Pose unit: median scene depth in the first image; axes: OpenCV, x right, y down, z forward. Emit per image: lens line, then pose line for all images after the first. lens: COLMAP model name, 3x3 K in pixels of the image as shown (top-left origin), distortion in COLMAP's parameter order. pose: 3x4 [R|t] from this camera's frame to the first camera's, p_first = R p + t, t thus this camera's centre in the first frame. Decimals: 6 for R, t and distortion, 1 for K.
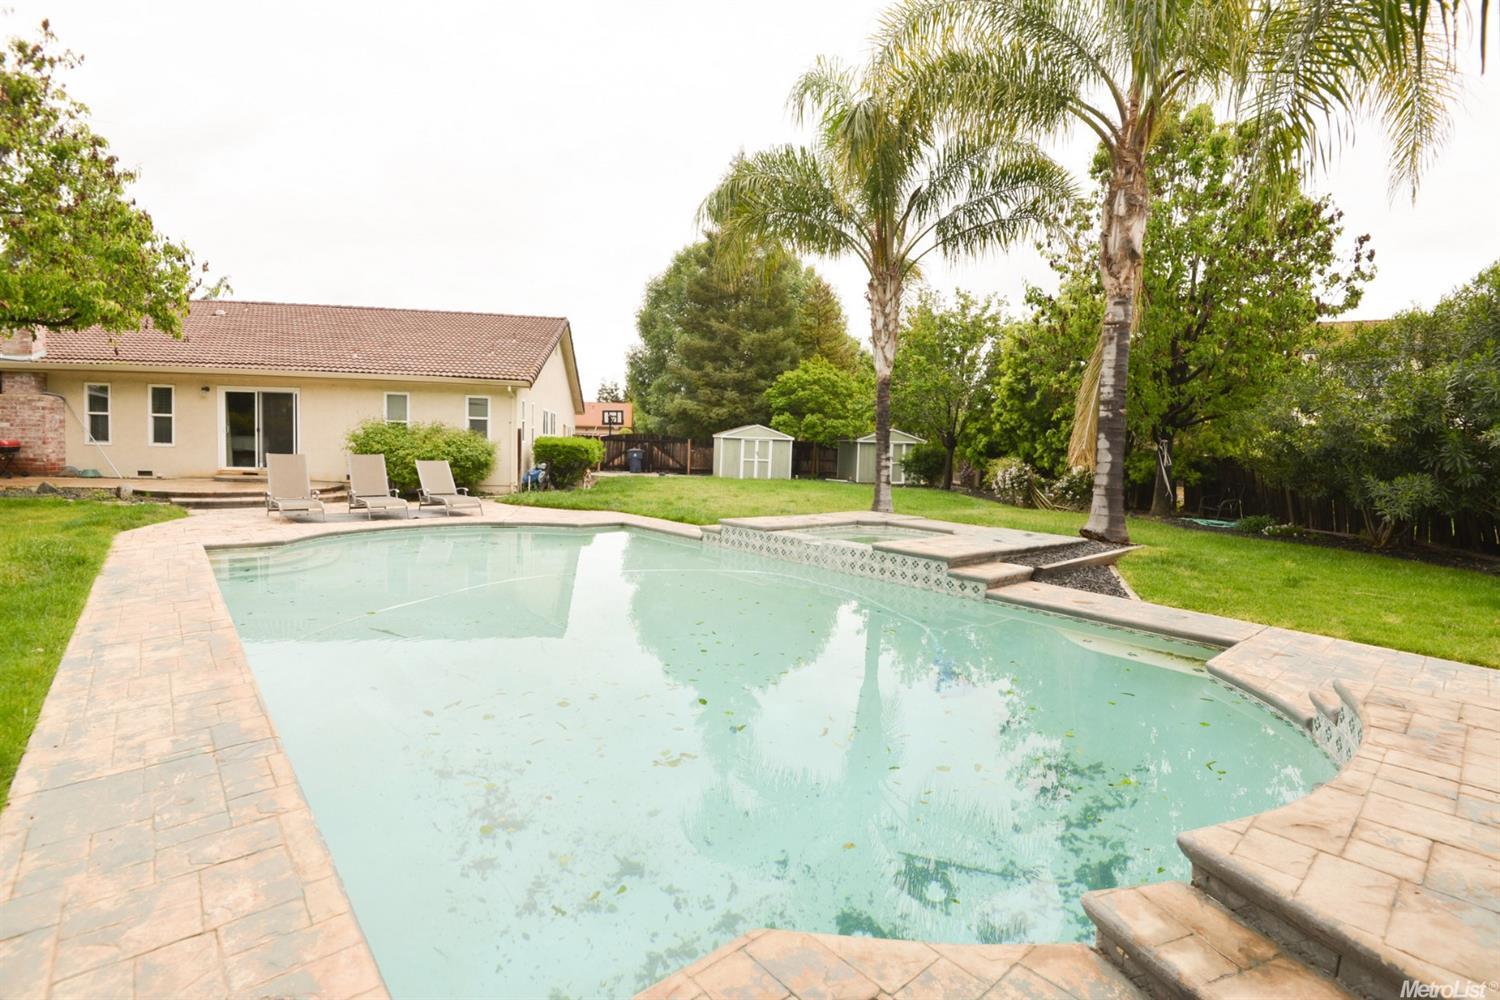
lens RADIAL K [[686.7, 0, 750.0], [0, 686.7, 500.0], [0, 0, 1]] dist [-0.050287, -0.000080]
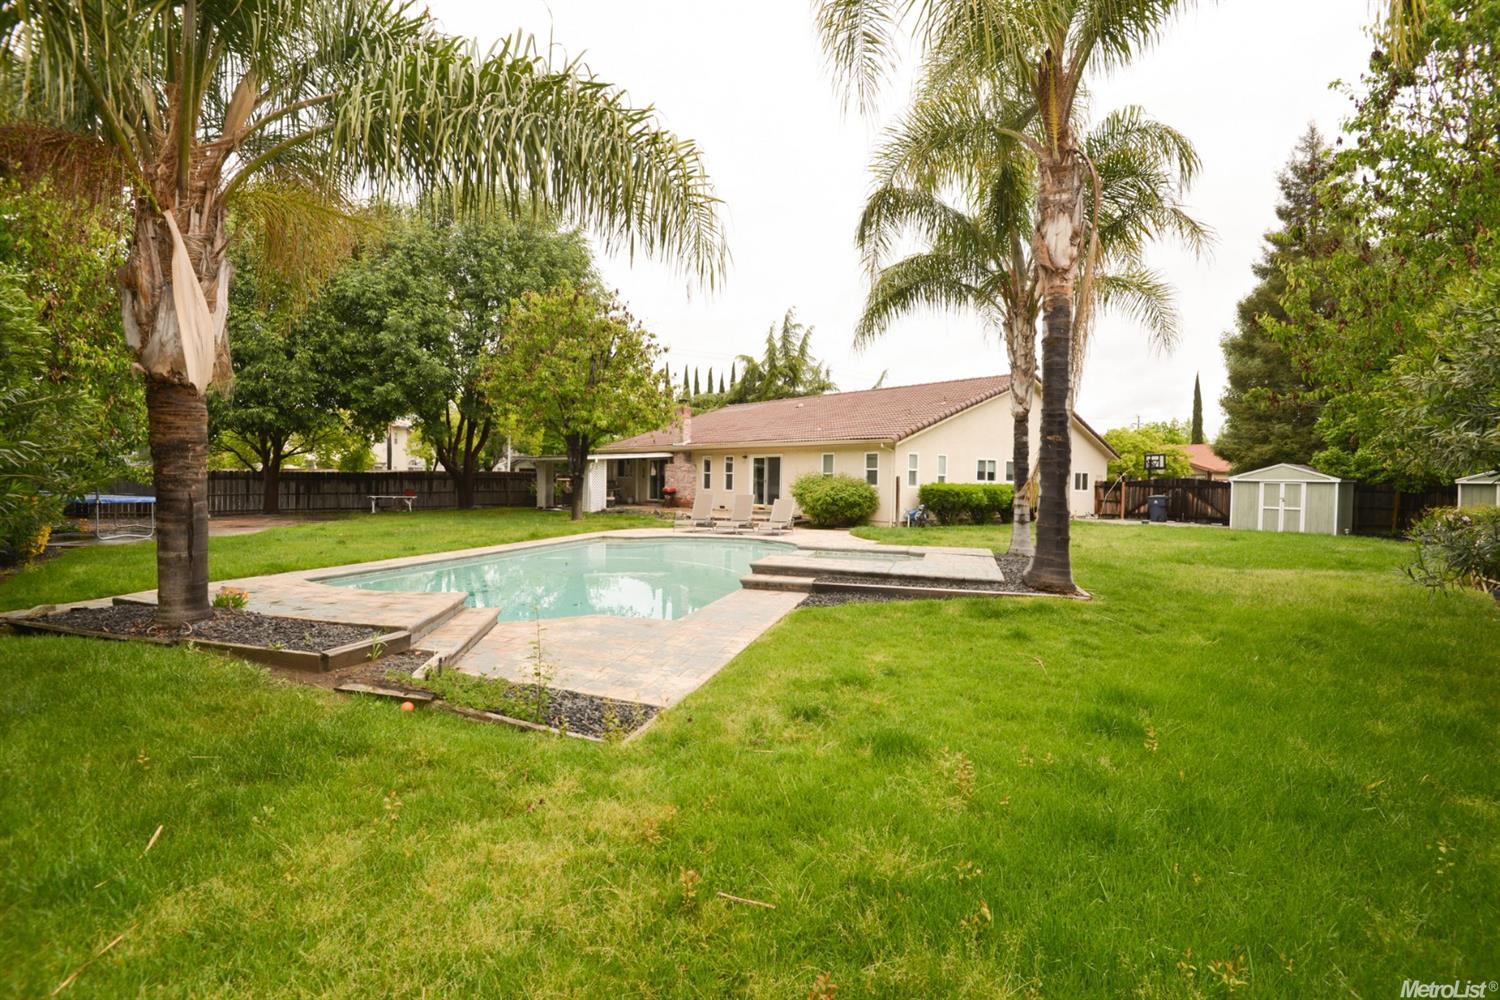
lens RADIAL K [[686.7, 0, 750.0], [0, 686.7, 500.0], [0, 0, 1]] dist [-0.050287, -0.000080]
pose [[0.524106, 0.001175, -0.851652, 0.593384], [-0.064426, 0.997188, -0.038272, 0.003937], [0.849213, 0.074927, 0.522708, 0.113807]]
